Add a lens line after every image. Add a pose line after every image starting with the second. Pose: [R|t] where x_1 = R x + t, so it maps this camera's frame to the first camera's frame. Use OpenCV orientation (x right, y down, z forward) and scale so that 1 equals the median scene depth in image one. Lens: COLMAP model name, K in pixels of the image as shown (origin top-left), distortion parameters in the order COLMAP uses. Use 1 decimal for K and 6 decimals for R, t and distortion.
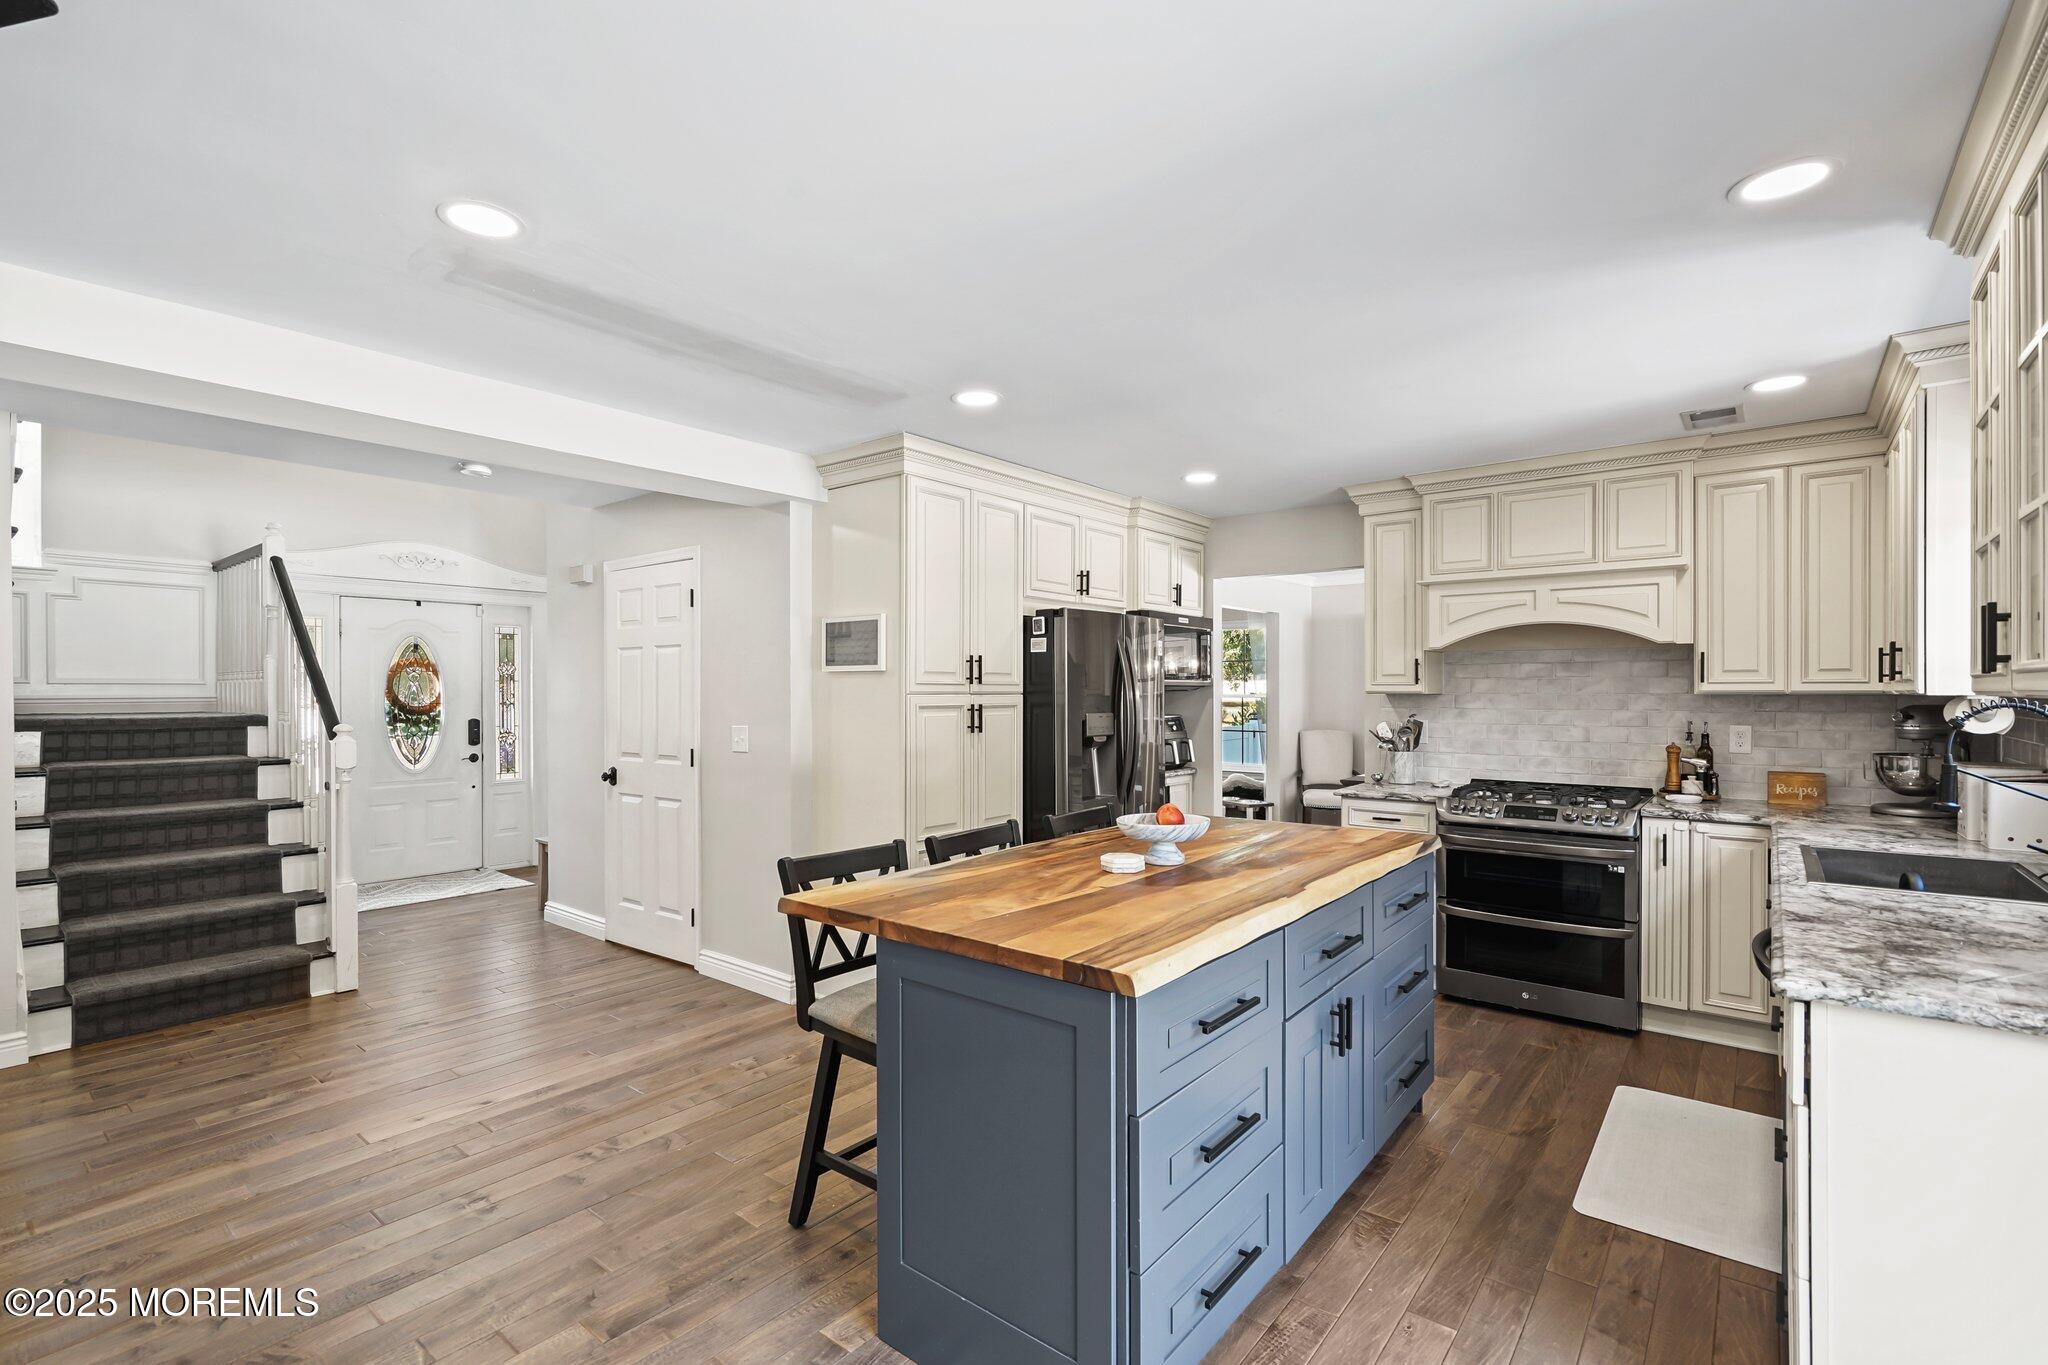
lens RADIAL K [[934.4, 0, 1024.9], [0, 934.4, 683.0], [0, 0, 1]] dist [0.000522, -0.000450]
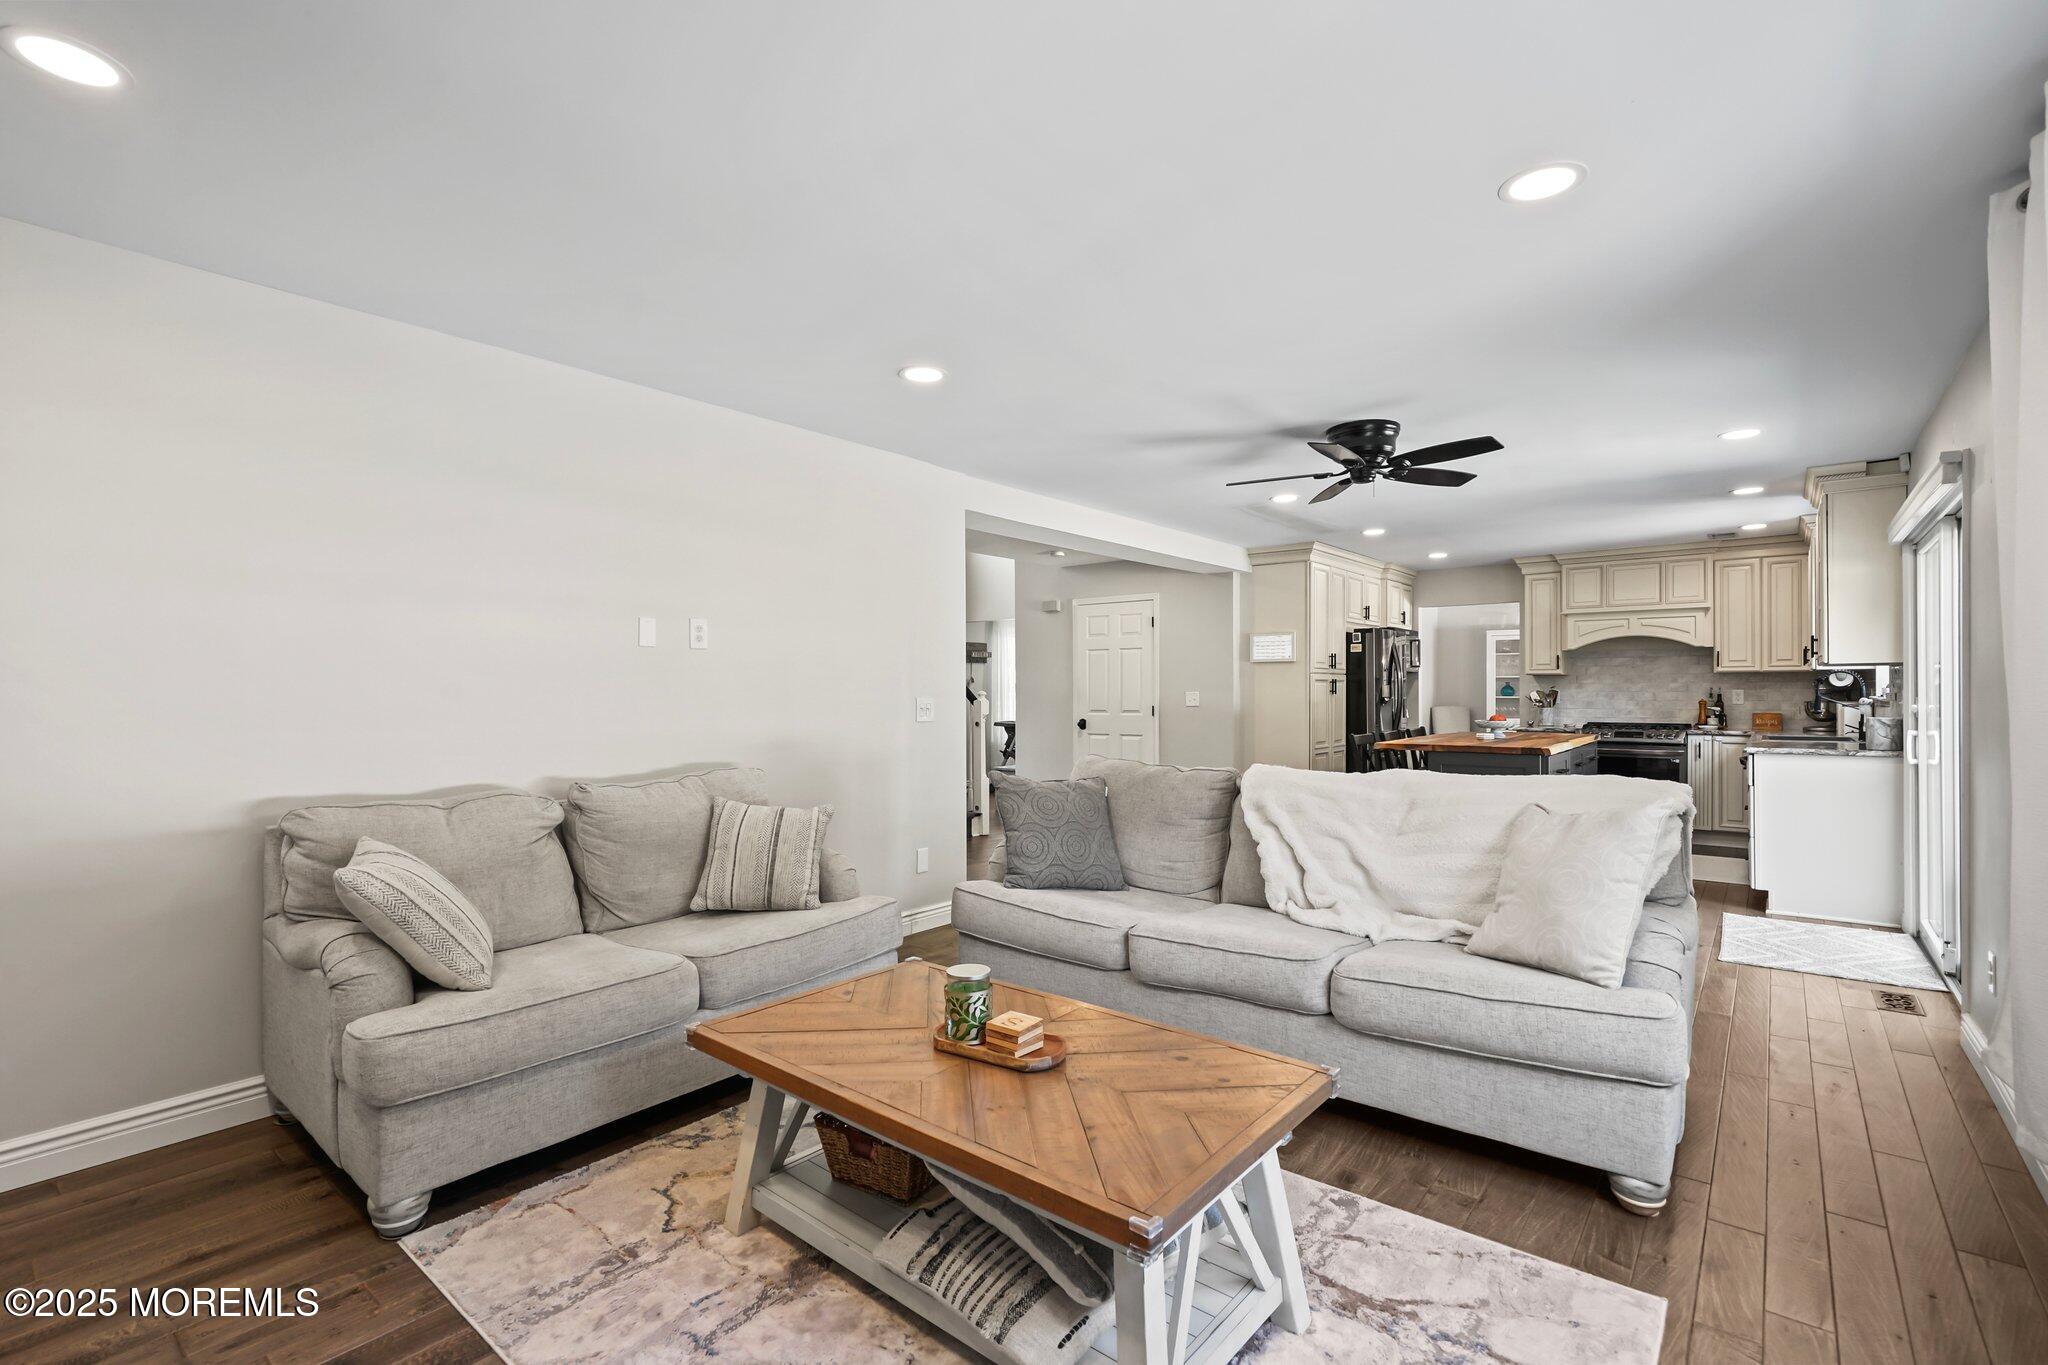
lens RADIAL K [[934.4, 0, 1021.4], [0, 934.4, 679.4], [0, 0, 1]] dist [0.000522, -0.000450]
pose [[0.999970, -0.001663, -0.007608, -0.670174], [0.001636, 0.999993, -0.003447, 0.028306], [0.007614, 0.003434, 0.999965, -0.902106]]
